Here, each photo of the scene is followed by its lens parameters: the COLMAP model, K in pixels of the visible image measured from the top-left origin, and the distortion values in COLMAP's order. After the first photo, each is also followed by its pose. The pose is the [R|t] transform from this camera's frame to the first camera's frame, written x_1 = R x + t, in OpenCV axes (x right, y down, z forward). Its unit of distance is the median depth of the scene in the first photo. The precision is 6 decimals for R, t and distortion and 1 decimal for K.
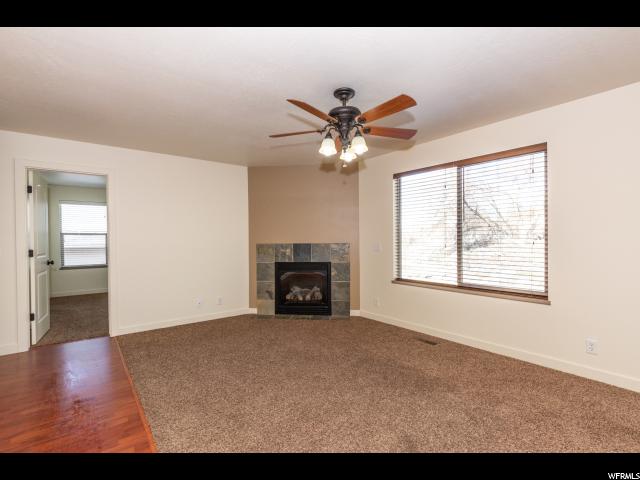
lens RADIAL K [[297.9, 0, 320.0], [0, 297.9, 240.0], [0, 0, 1]] dist [0.000426, -0.000088]
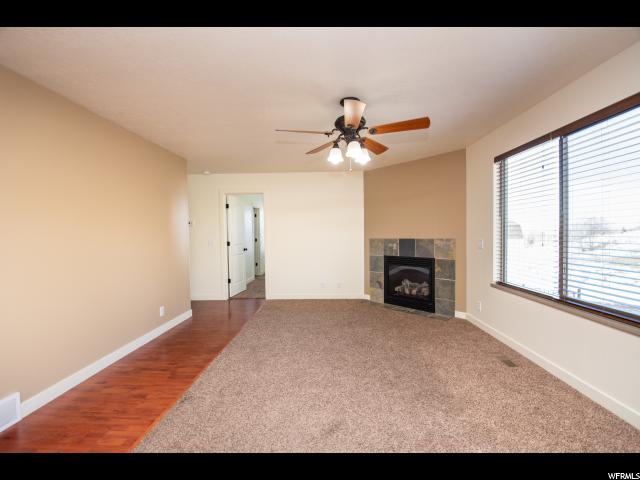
lens RADIAL K [[274.8, 0, 320.0], [0, 274.8, 240.0], [0, 0, 1]] dist [0.000786, -0.000007]
pose [[0.781847, 0.012550, -0.623344, 0.301396], [0.002797, 0.999717, 0.023636, -0.007281], [0.623464, -0.020224, 0.781590, 0.071209]]
